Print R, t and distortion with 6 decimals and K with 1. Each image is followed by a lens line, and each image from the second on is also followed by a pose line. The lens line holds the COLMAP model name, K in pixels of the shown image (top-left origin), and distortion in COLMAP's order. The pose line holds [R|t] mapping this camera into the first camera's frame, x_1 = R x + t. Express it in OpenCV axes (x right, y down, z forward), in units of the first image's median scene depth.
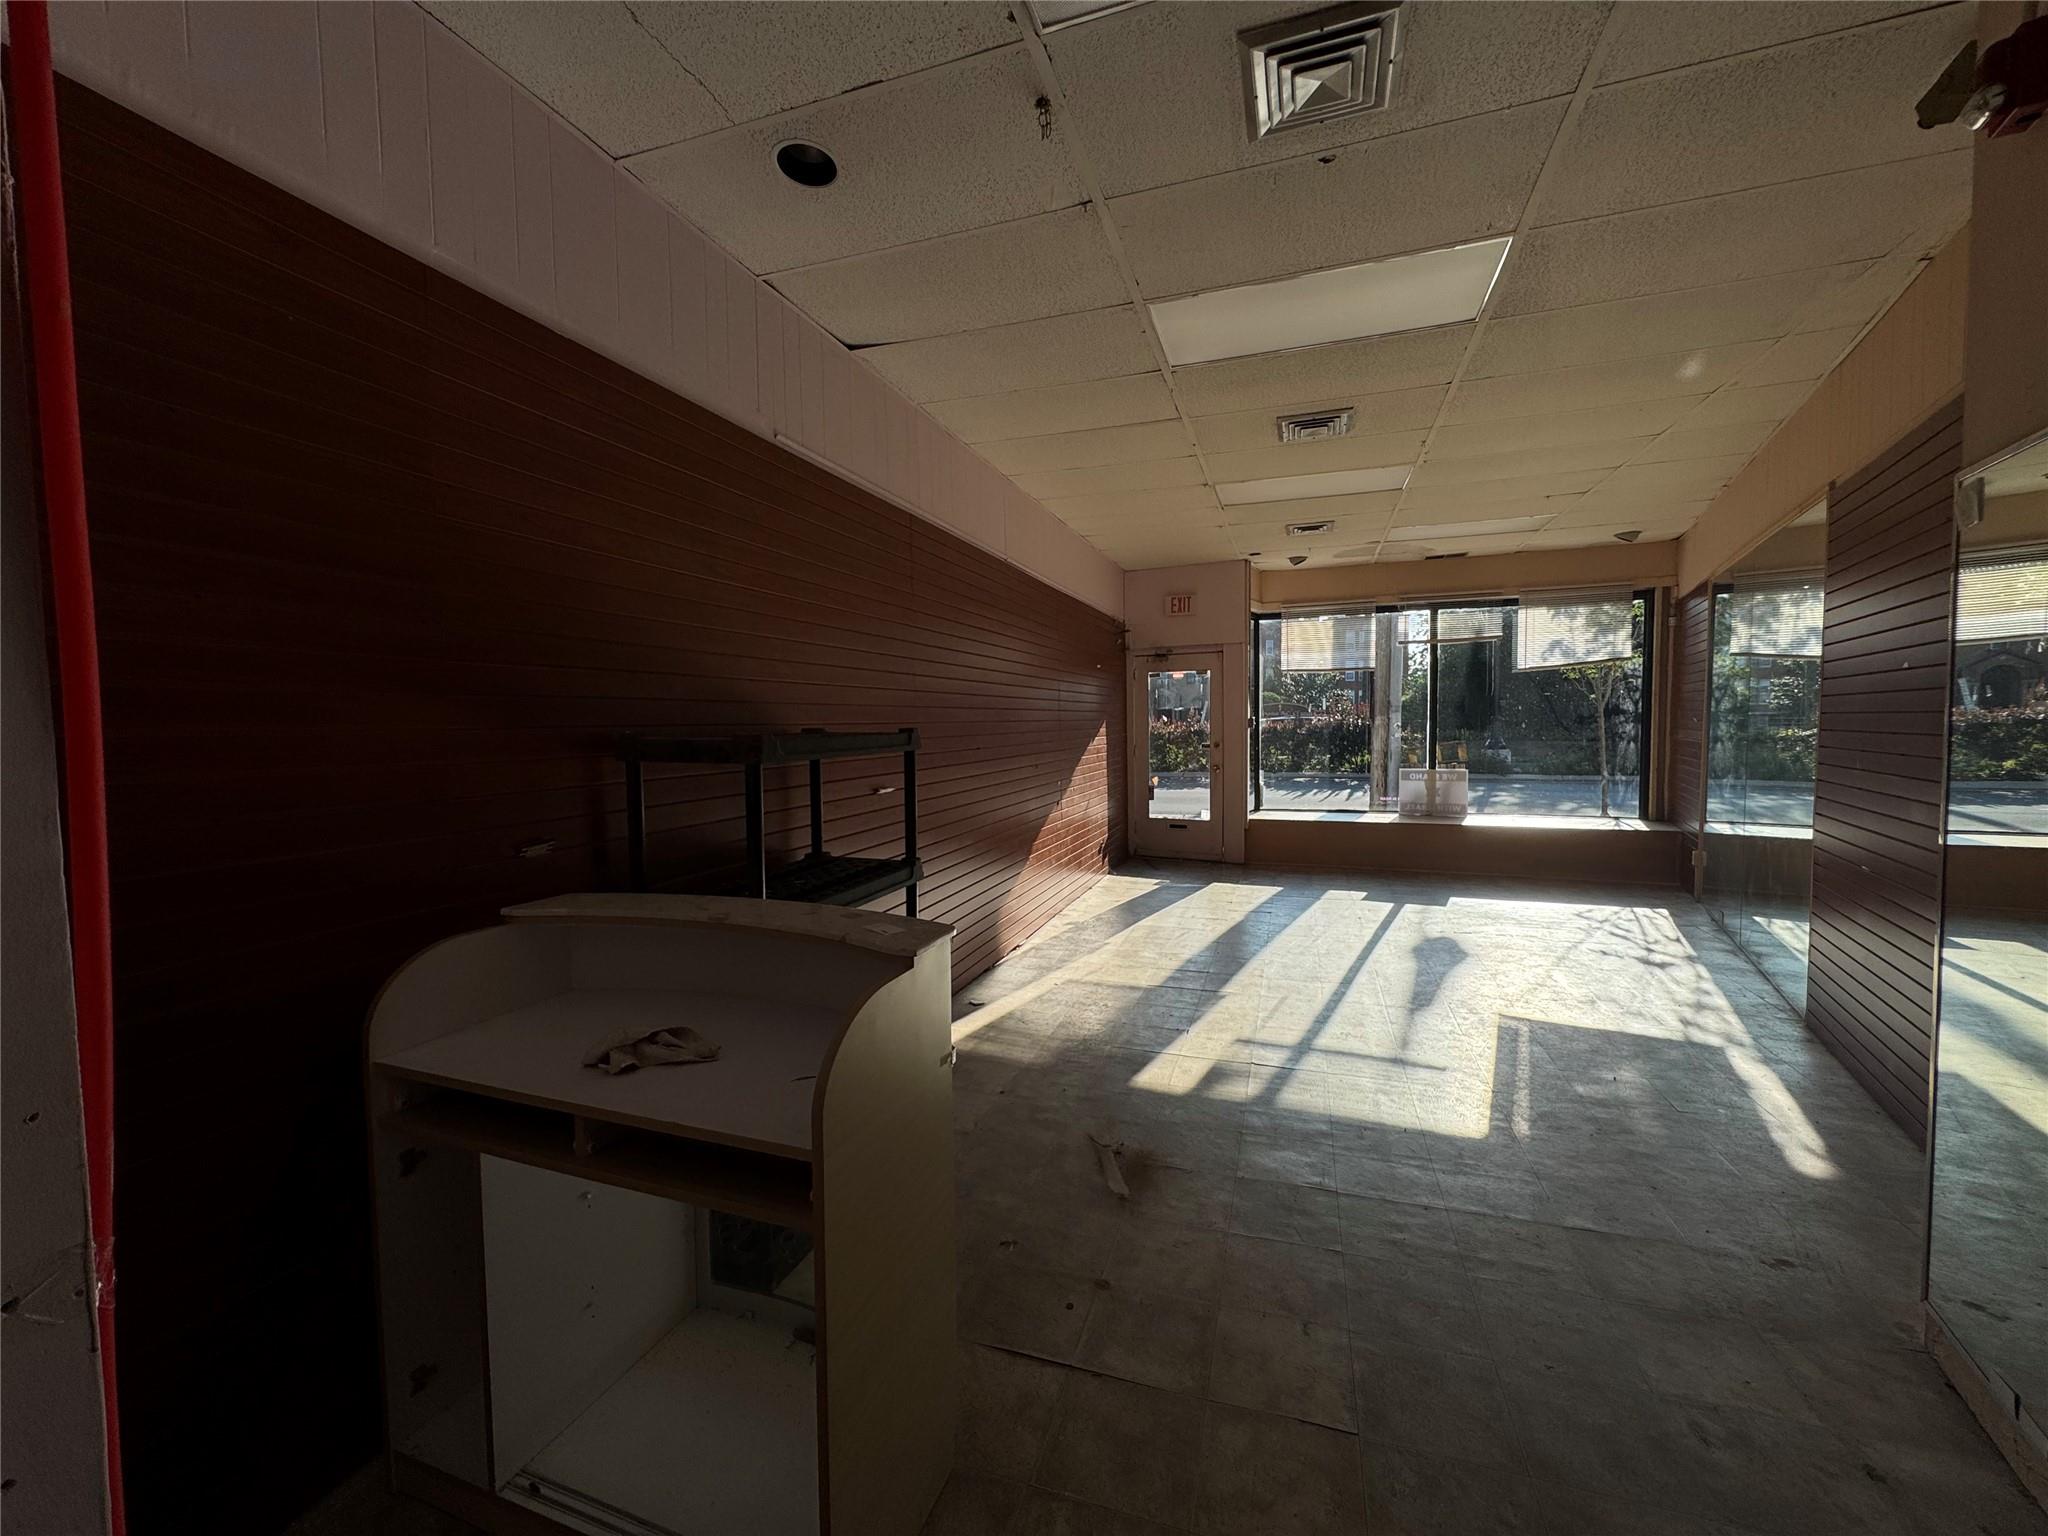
lens RADIAL K [[820.4, 0, 1023.2], [0, 820.4, 763.9], [0, 0, 1]] dist [-0.000166, -0.000029]
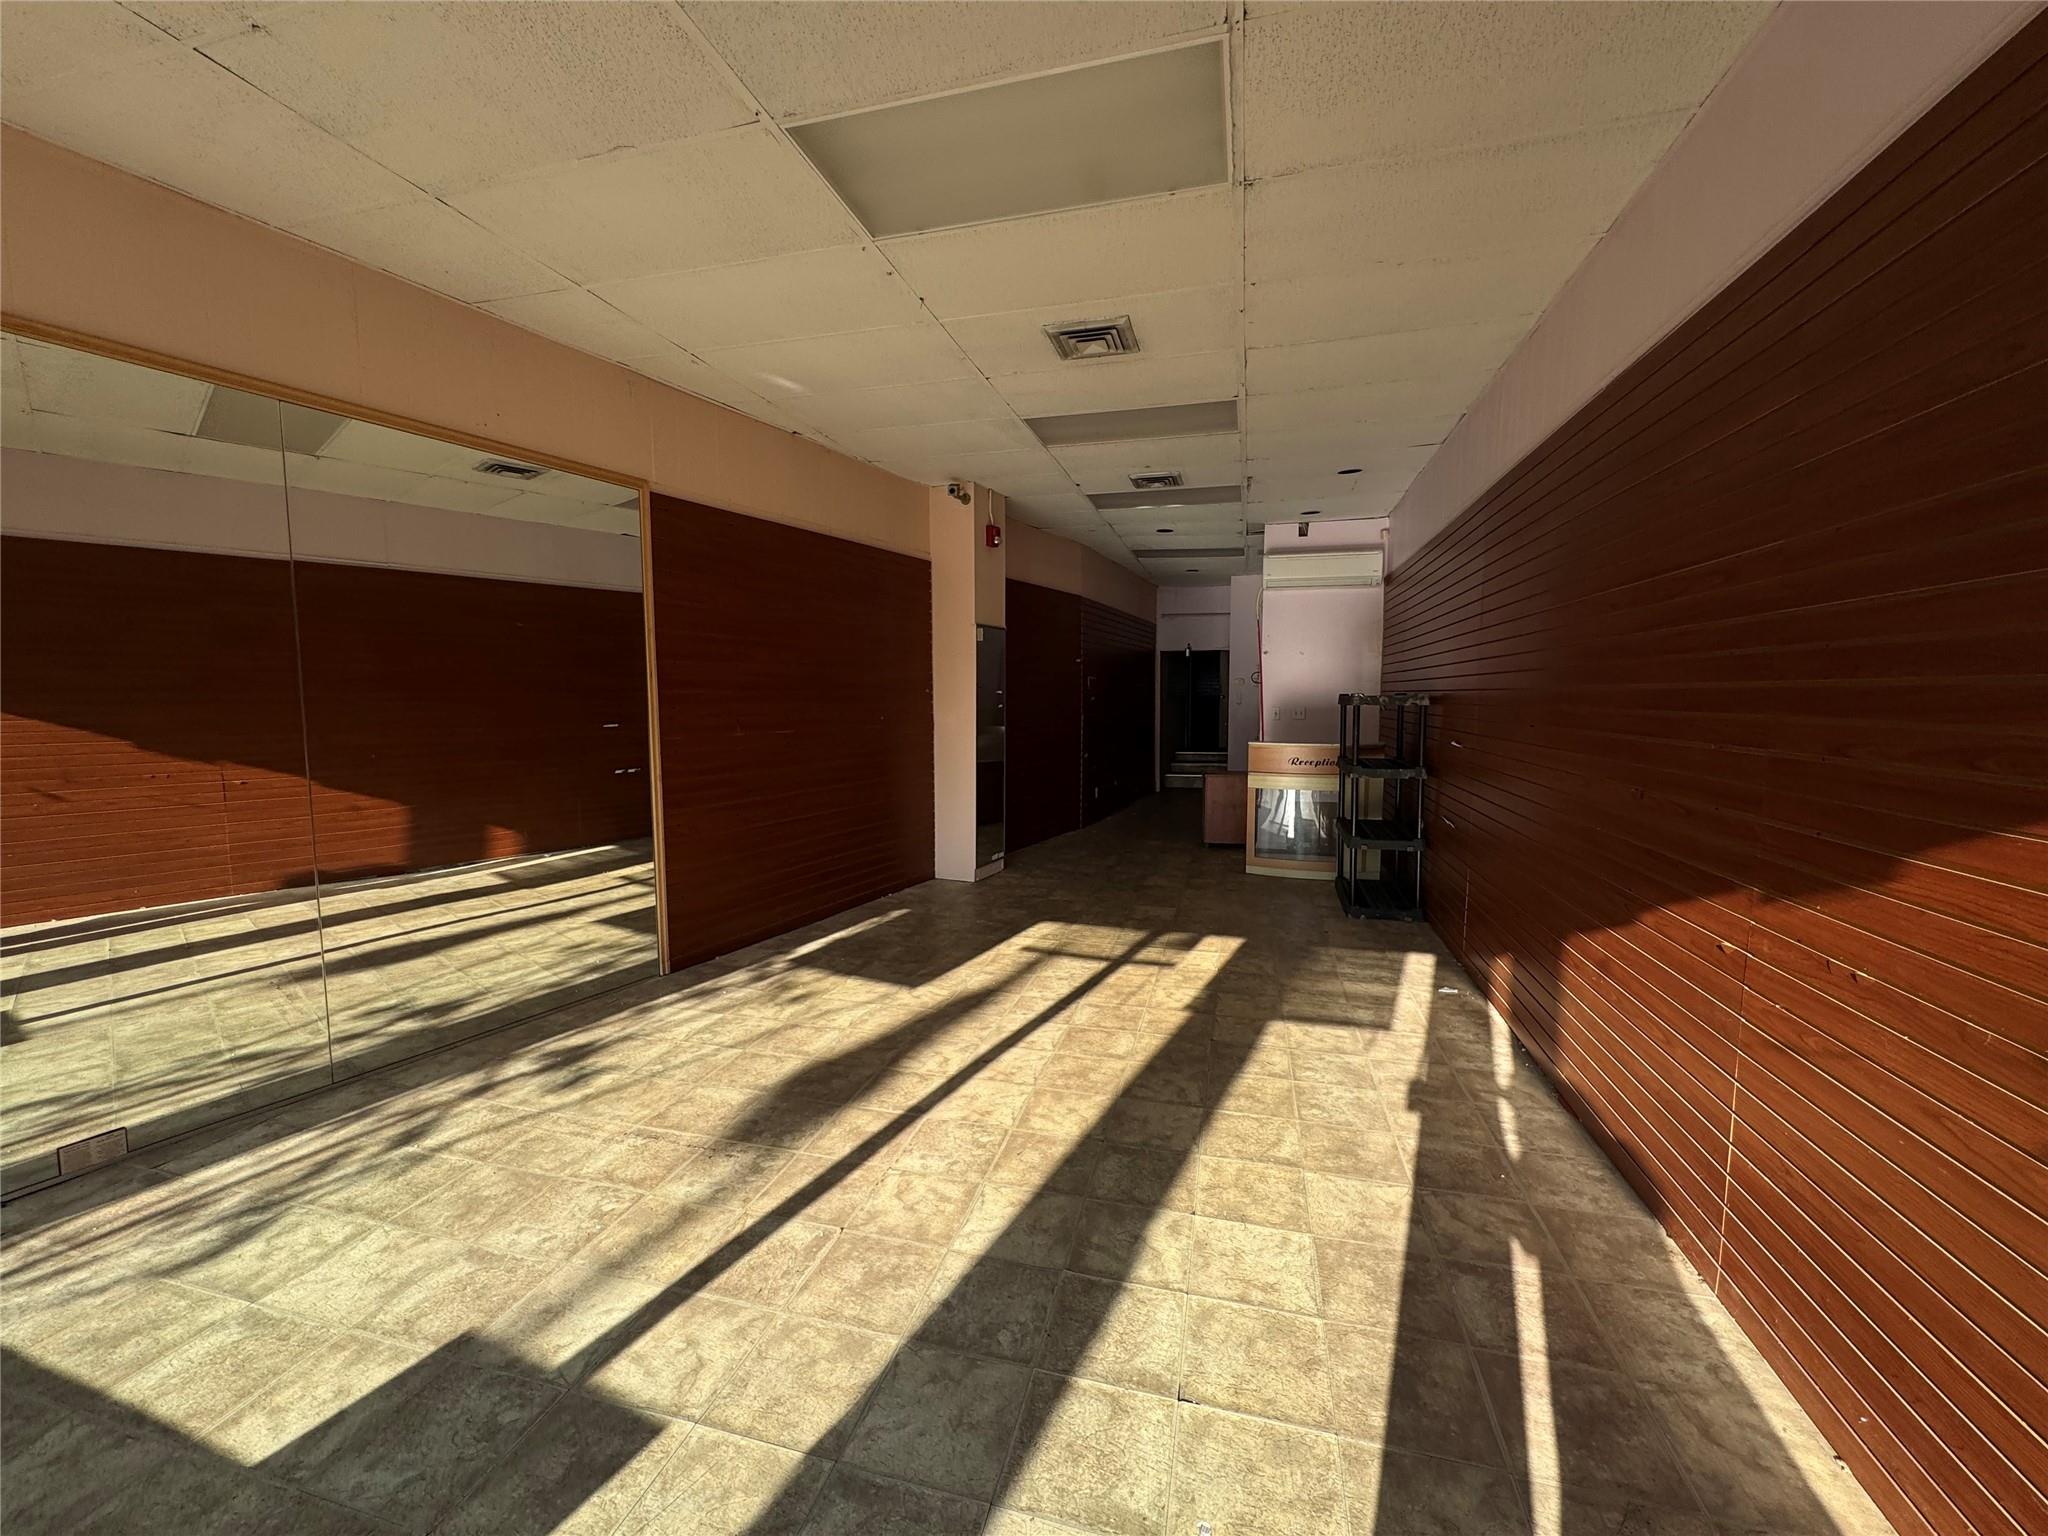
lens RADIAL K [[820.4, 0, 1023.2], [0, 820.4, 763.9], [0, 0, 1]] dist [-0.000166, -0.000029]
pose [[-0.997906, 0.018344, -0.062017, 0.530754], [0.009751, 0.990643, 0.136130, -0.106252], [0.063934, 0.135240, -0.988748, 2.058139]]
